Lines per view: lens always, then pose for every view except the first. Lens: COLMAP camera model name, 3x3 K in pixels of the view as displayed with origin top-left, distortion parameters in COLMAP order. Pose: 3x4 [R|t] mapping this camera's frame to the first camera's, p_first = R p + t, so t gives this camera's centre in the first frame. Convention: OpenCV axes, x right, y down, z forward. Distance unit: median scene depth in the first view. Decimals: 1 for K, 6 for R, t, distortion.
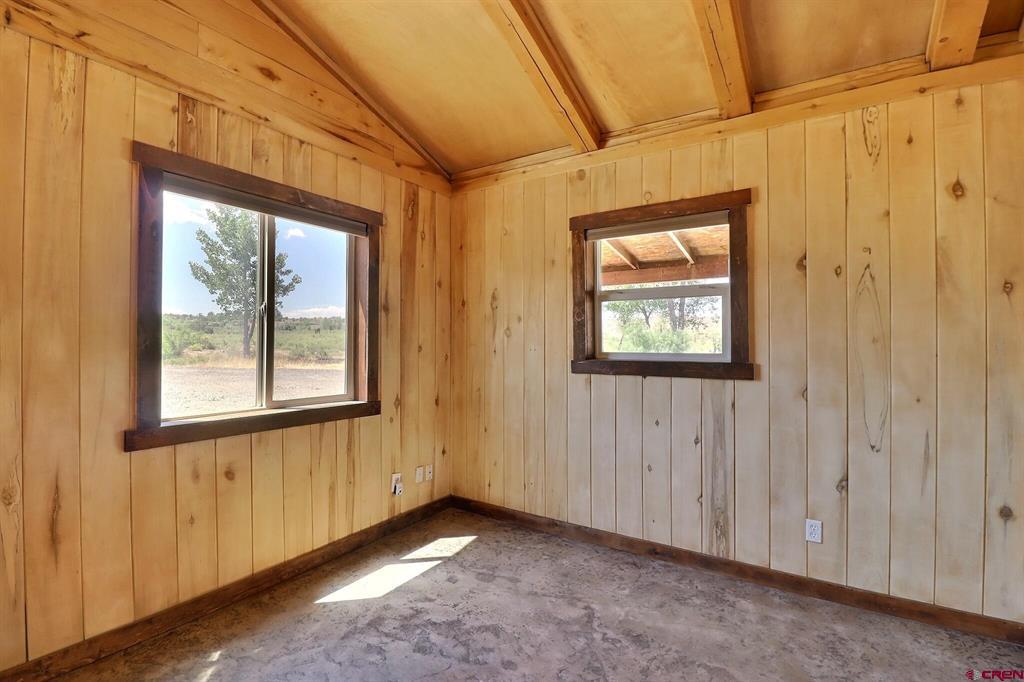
lens RADIAL K [[472.6, 0, 512.0], [0, 472.6, 336.6], [0, 0, 1]] dist [-0.000501, -0.012532]
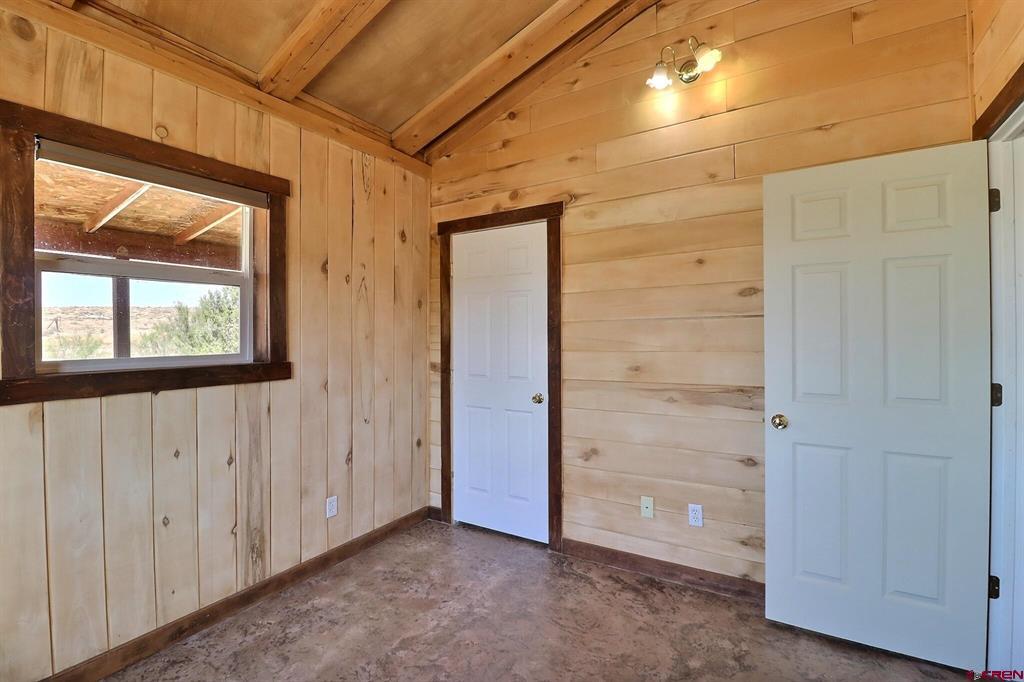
lens RADIAL K [[472.6, 0, 512.0], [0, 472.6, 336.6], [0, 0, 1]] dist [-0.000501, -0.012532]
pose [[-0.027793, -0.004413, 0.999604, -0.482830], [-0.001352, 0.999990, 0.004377, 0.000332], [-0.999613, -0.001230, -0.027798, 0.582502]]
